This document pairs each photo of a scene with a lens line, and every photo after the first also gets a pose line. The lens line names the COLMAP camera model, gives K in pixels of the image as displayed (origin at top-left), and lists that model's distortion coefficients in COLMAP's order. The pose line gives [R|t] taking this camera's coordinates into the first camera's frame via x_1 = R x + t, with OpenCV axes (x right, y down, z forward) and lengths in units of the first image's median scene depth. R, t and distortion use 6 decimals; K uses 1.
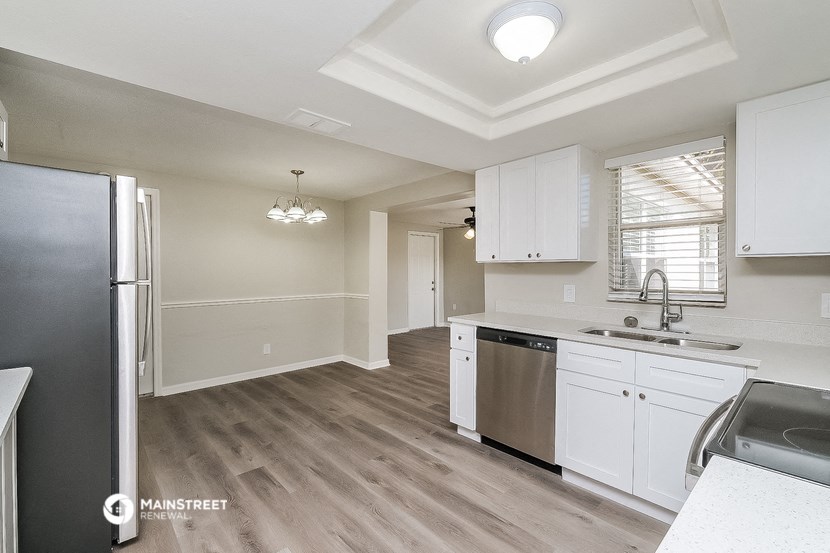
lens RADIAL K [[365.1, 0, 415.0], [0, 365.1, 276.5], [0, 0, 1]] dist [0.001690, 0.000266]
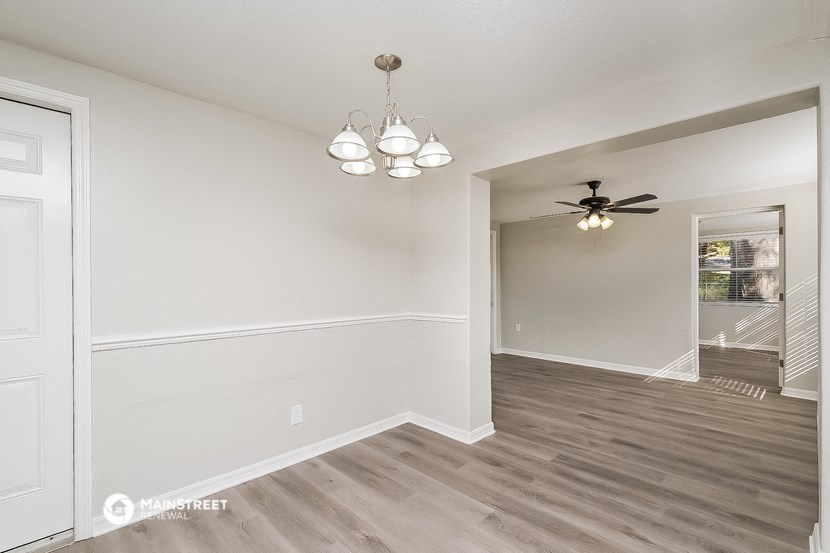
lens RADIAL K [[375.2, 0, 411.9], [0, 375.2, 284.7], [0, 0, 1]] dist [-0.000572, -0.000235]
pose [[0.999178, 0.000172, 0.040526, -0.249434], [0.000389, 0.999904, -0.013836, 0.007981], [-0.040525, 0.013840, 0.999083, 0.411822]]
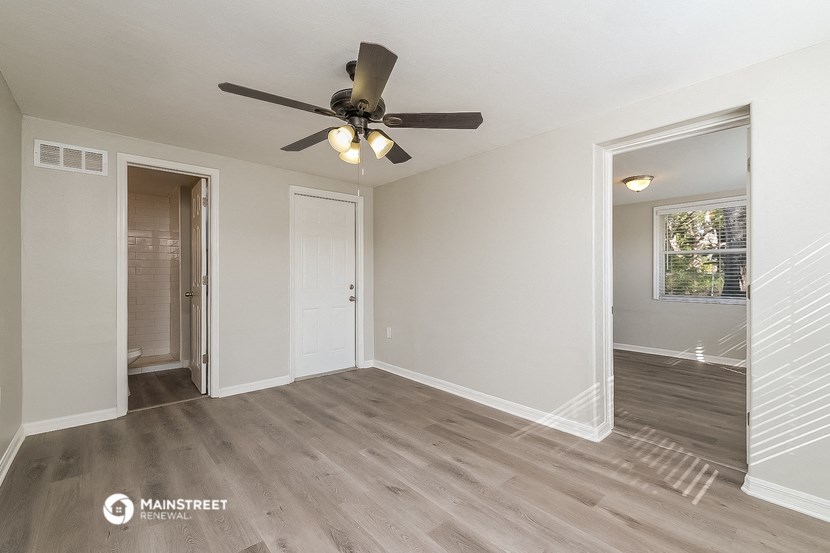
lens RADIAL K [[365.1, 0, 415.0], [0, 365.1, 276.5], [0, 0, 1]] dist [0.001690, 0.000266]
pose [[0.999836, 0.006210, -0.017036, 0.272930], [-0.006470, 0.999863, -0.015254, 0.015884], [0.016939, 0.015362, 0.999739, 0.821195]]
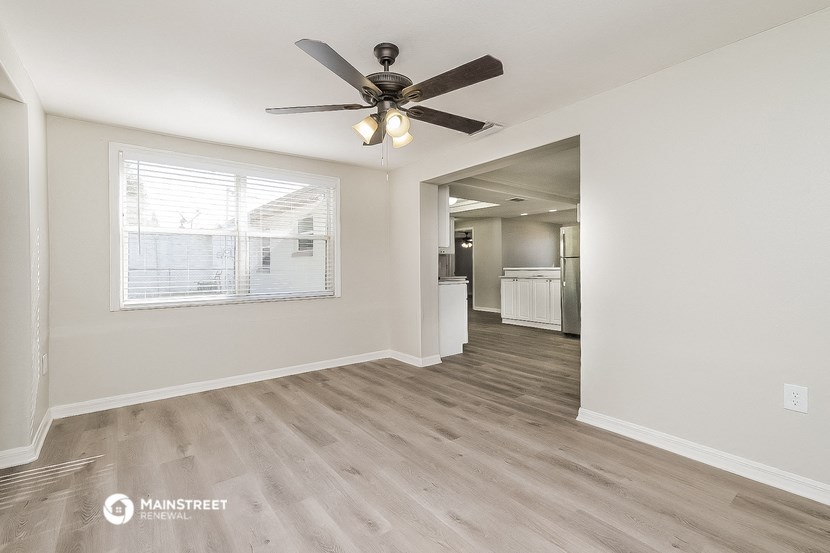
lens RADIAL K [[365.1, 0, 415.0], [0, 365.1, 276.5], [0, 0, 1]] dist [0.001690, 0.000266]
pose [[-0.998098, 0.008568, 0.061046, 0.143498], [0.011287, 0.998953, 0.044342, 0.010724], [-0.060602, 0.044947, -0.997149, 1.658489]]
